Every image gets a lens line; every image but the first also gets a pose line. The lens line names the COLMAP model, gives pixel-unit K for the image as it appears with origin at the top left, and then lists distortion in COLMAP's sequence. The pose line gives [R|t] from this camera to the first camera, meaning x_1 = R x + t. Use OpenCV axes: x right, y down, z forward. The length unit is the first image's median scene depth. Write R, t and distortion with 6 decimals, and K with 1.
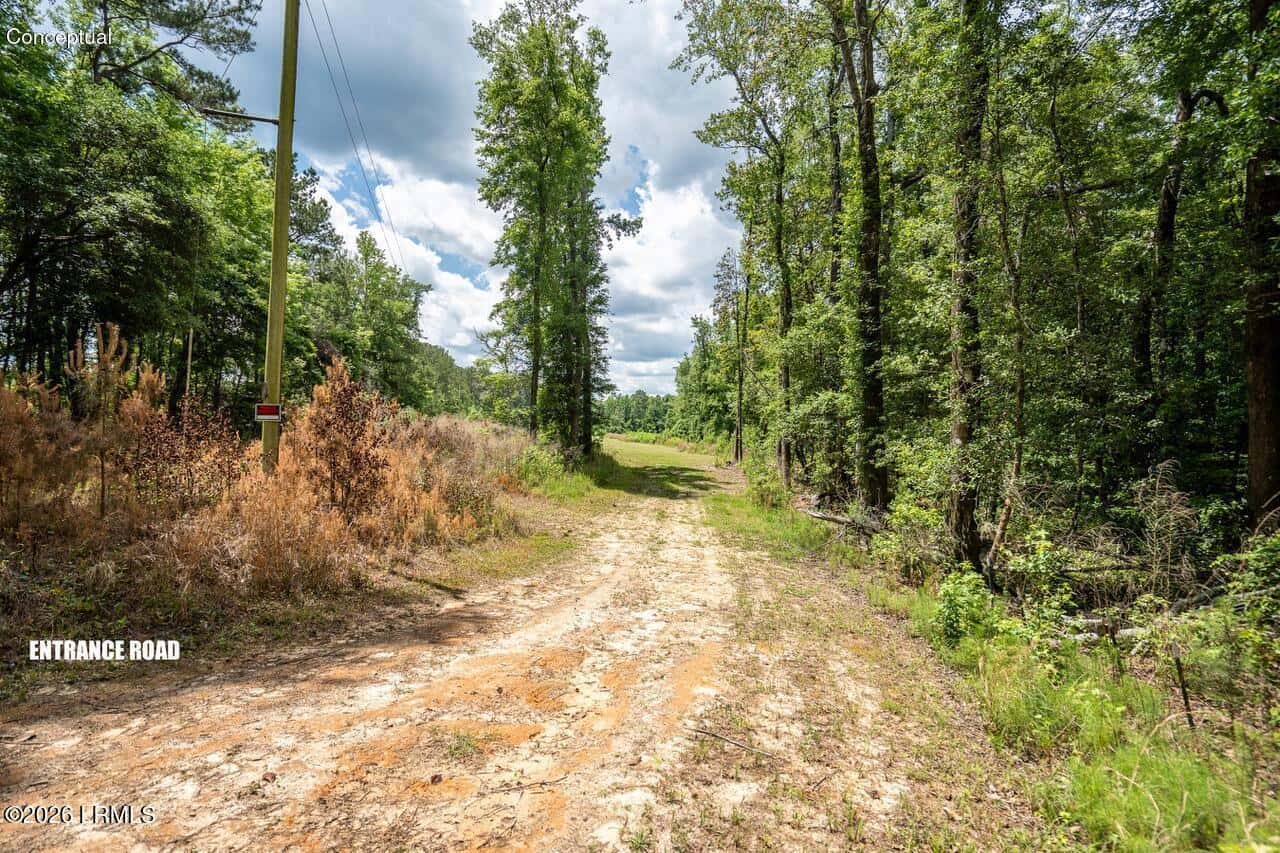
lens RADIAL K [[622.4, 0, 640.0], [0, 622.4, 426.5], [0, 0, 1]] dist [0.000874, 0.000451]
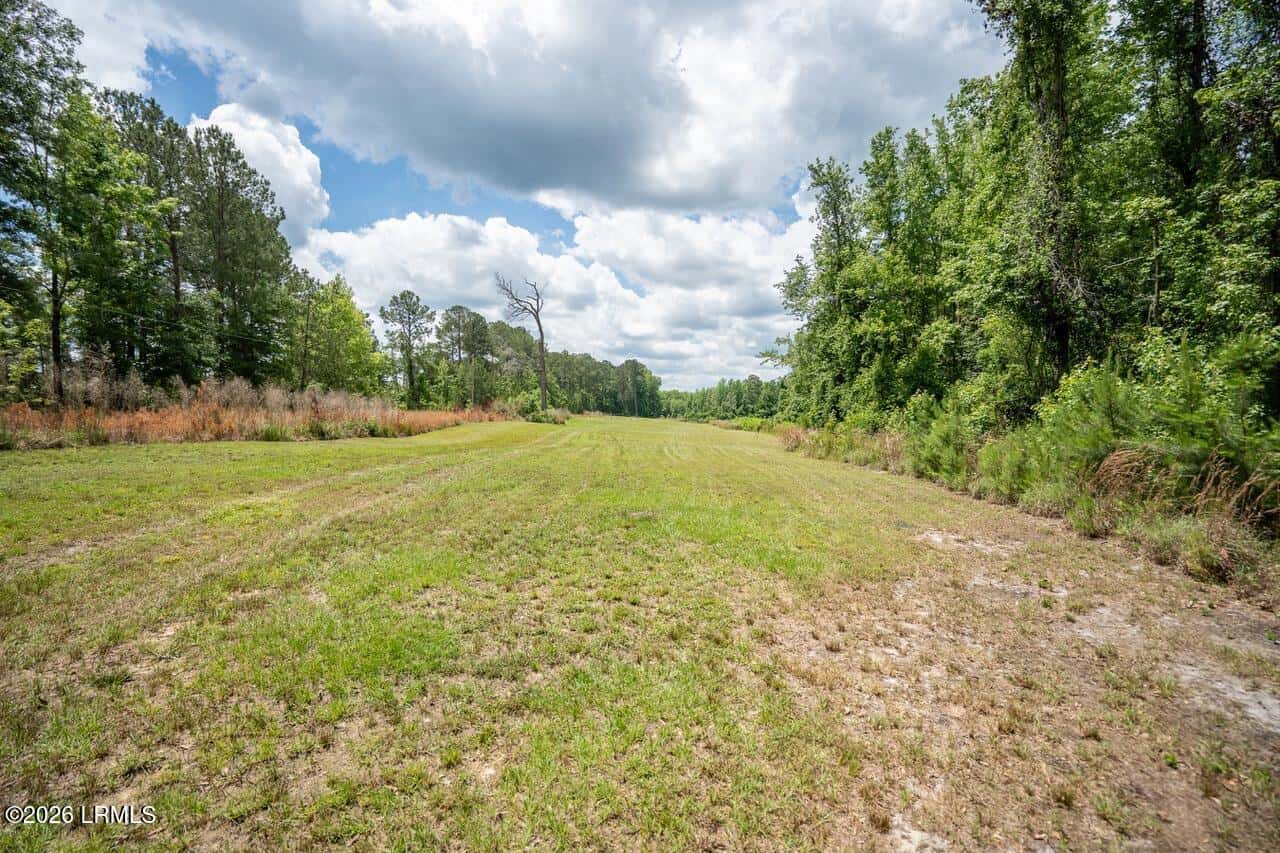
lens RADIAL K [[622.4, 0, 640.0], [0, 622.4, 426.5], [0, 0, 1]] dist [0.000874, 0.000451]
pose [[0.983141, -0.021426, -0.181588, 0.015668], [0.024902, 0.999547, 0.016883, 0.005255], [0.181144, -0.021120, 0.983230, 0.211933]]
